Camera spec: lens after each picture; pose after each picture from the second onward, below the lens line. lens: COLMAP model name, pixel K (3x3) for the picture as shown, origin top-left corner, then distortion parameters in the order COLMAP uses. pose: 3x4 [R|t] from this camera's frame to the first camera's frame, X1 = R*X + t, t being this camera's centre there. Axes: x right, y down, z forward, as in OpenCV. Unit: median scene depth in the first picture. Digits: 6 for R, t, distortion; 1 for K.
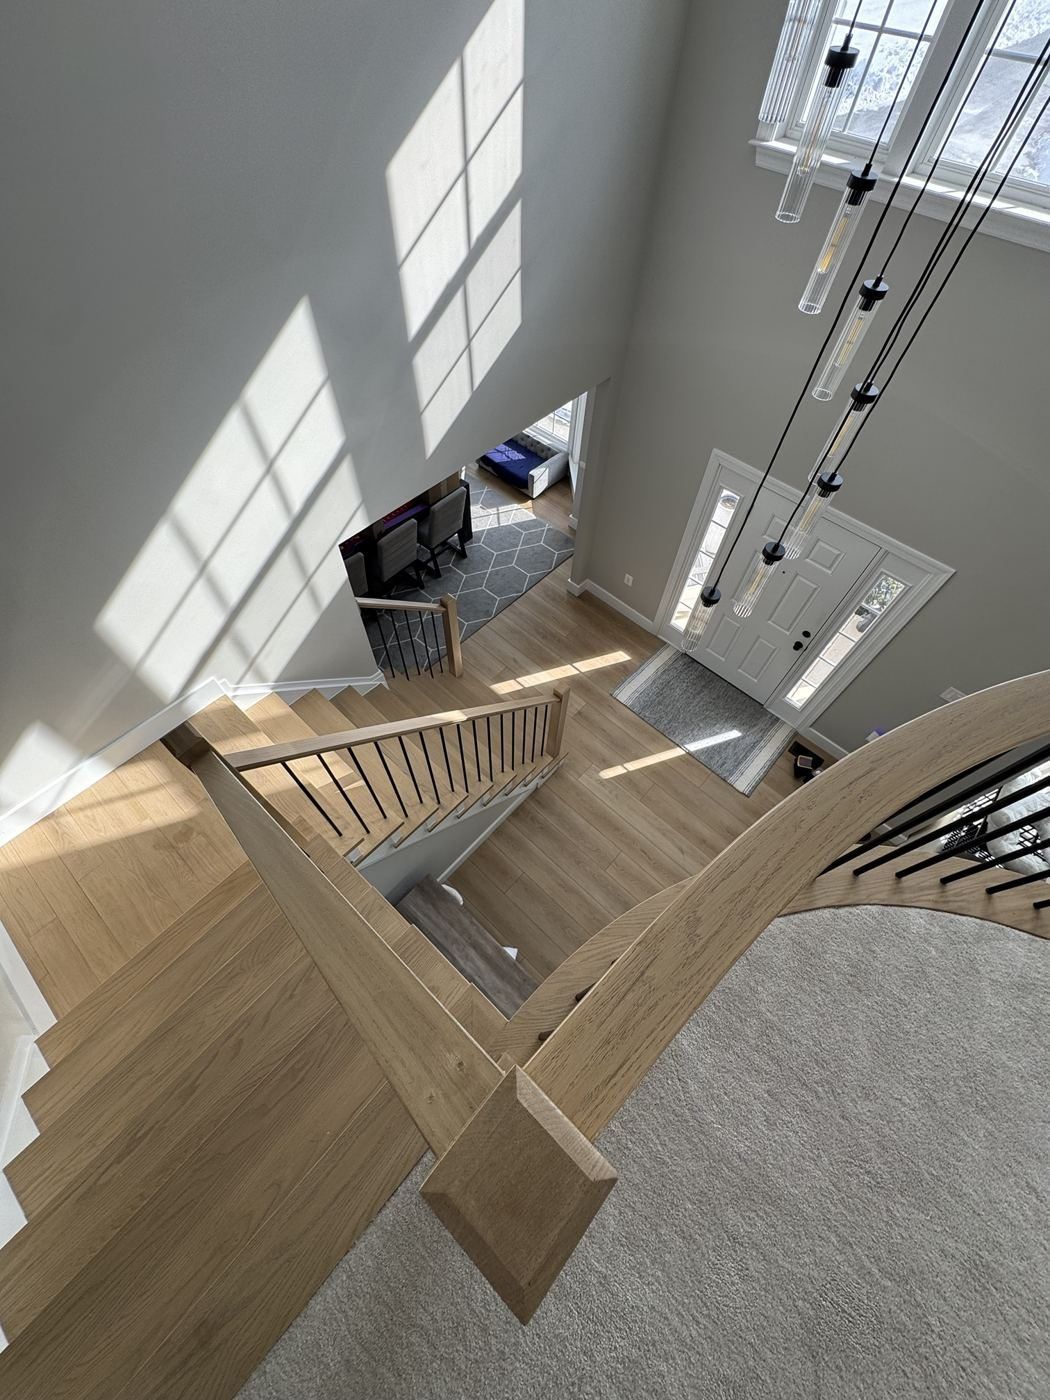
lens RADIAL K [[557.5, 0, 524.4], [0, 557.5, 695.7], [0, 0, 1]] dist [-0.001222, -0.000459]
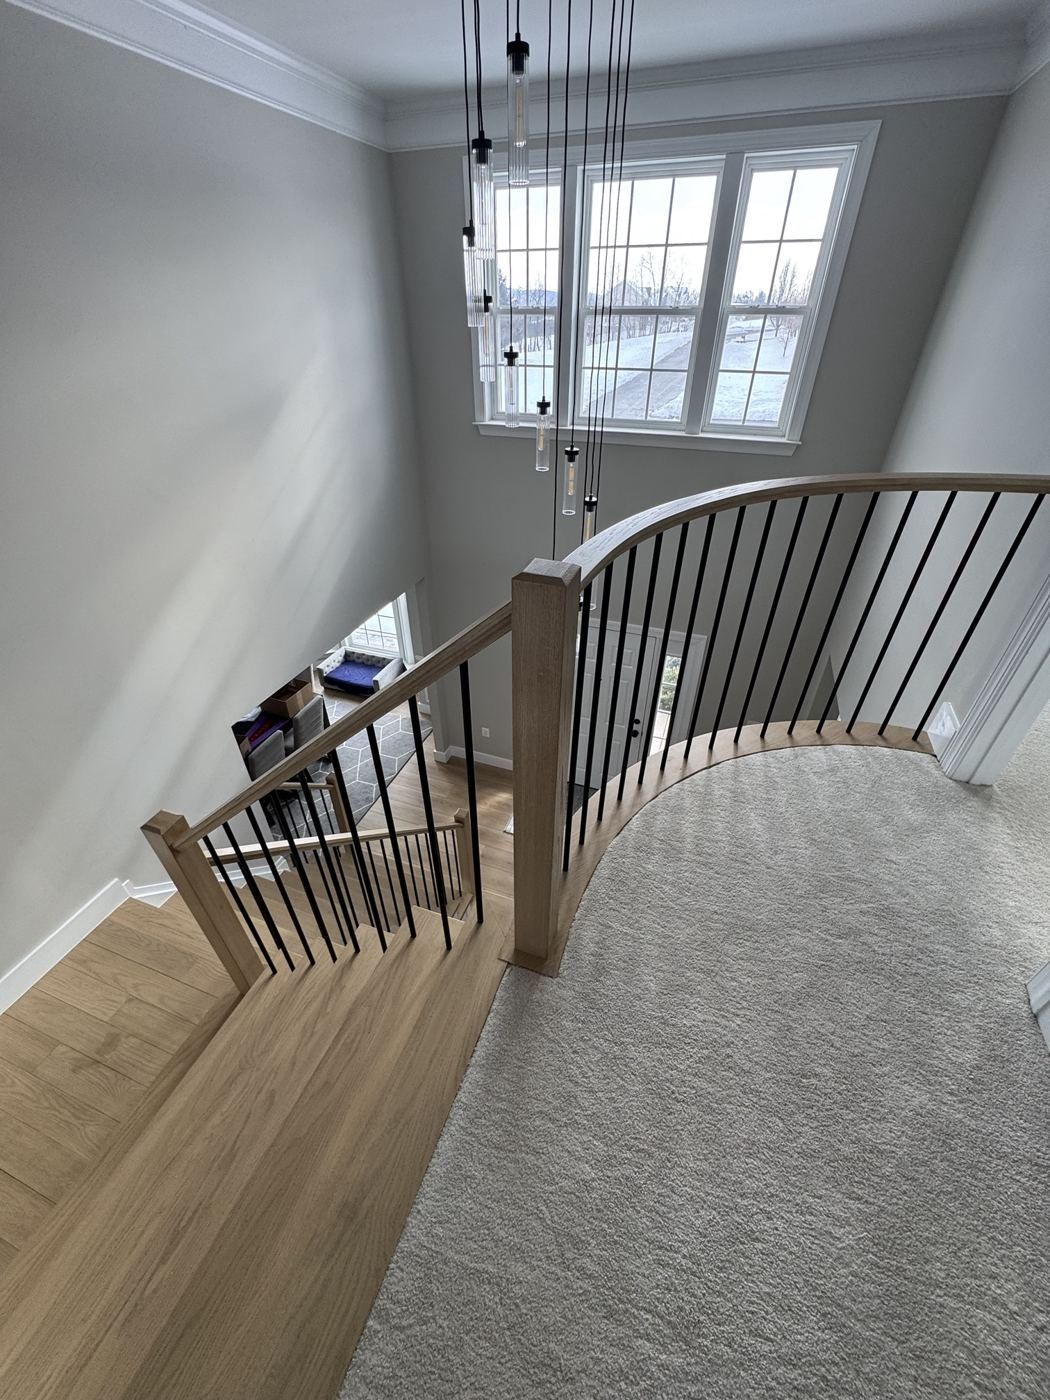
lens RADIAL K [[557.5, 0, 524.4], [0, 557.5, 695.7], [0, 0, 1]] dist [-0.001222, -0.000459]
pose [[0.922920, -0.246133, 0.296034, -0.279776], [0.341393, 0.878656, -0.333786, 0.618240], [-0.177957, 0.409123, 0.894958, -0.293319]]
